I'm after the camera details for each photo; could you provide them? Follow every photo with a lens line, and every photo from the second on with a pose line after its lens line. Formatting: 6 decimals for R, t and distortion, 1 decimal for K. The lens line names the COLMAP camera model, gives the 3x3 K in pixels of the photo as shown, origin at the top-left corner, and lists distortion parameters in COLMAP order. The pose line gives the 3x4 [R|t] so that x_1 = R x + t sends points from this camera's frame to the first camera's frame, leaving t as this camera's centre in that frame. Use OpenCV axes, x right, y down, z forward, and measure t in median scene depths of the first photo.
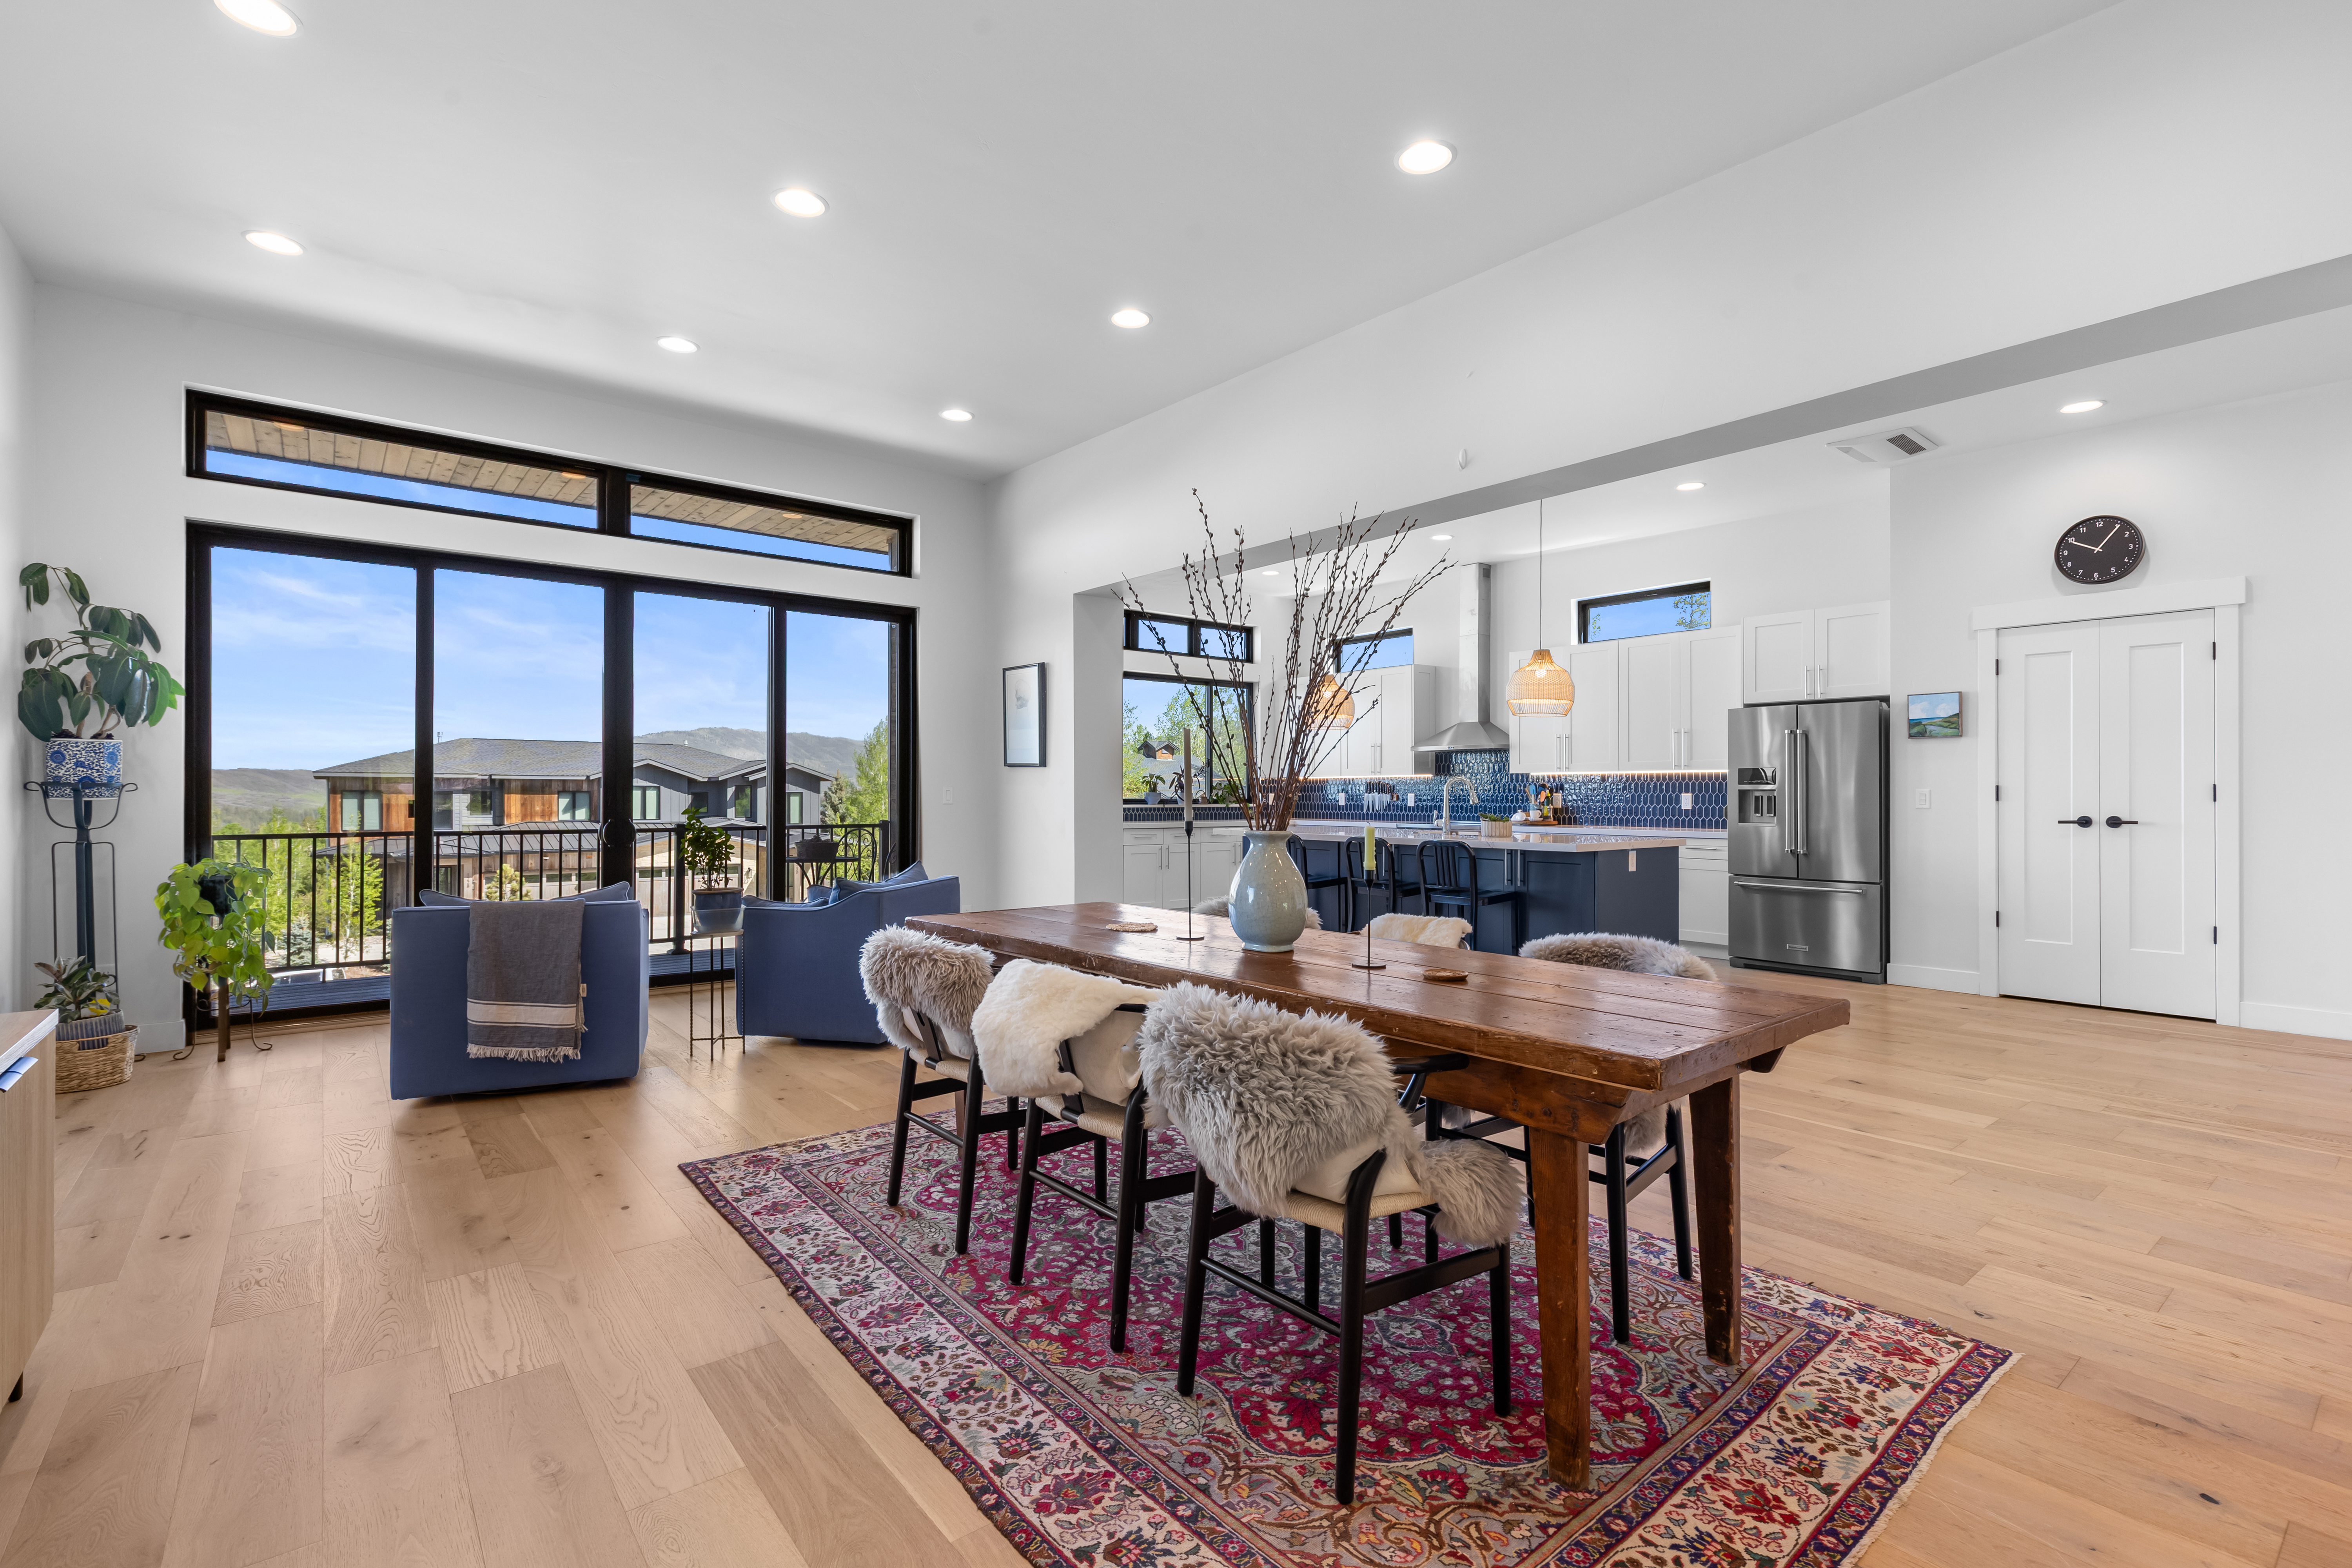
lens RADIAL K [[1053.8, 0, 1176.2], [0, 1053.8, 794.0], [0, 0, 1]] dist [0.001569, 0.000151]
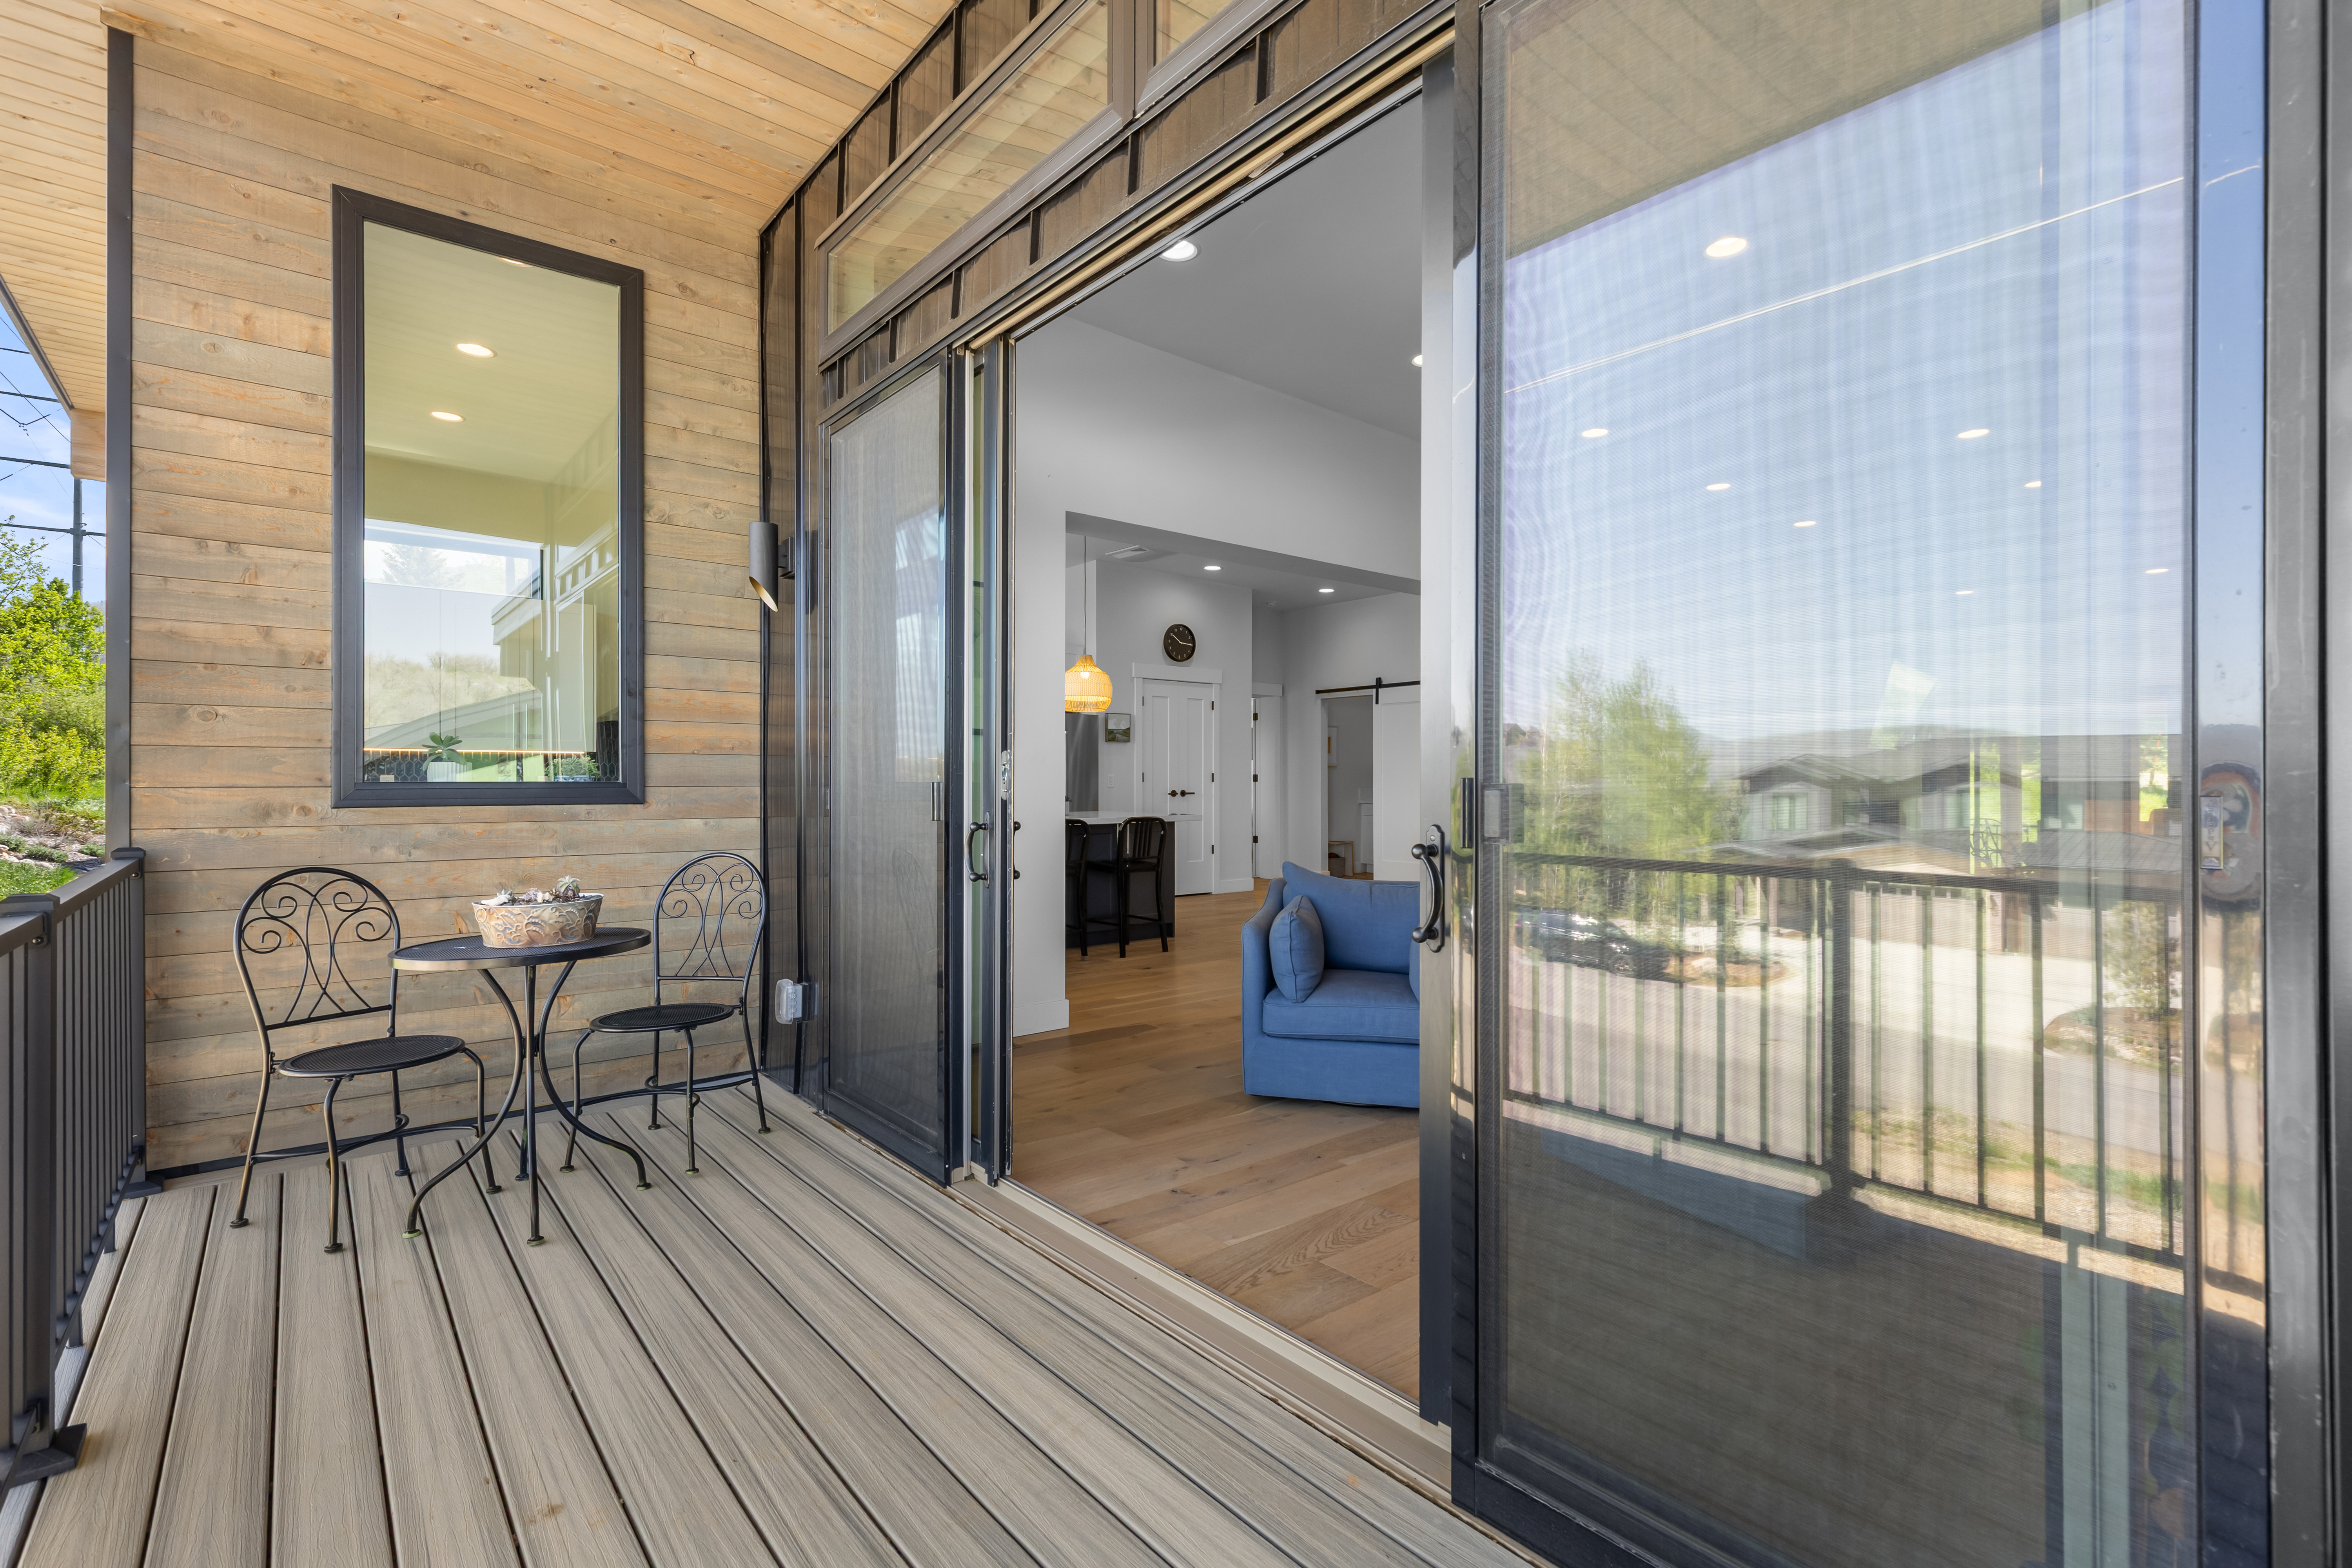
lens RADIAL K [[1053.8, 0, 1176.1], [0, 1053.8, 780.3], [0, 0, 1]] dist [0.001569, 0.000151]
pose [[-0.017163, -0.000140, 0.999853, -0.871614], [0.002878, 0.999996, 0.000189, 0.003272], [-0.999849, 0.002881, -0.017162, 0.971641]]
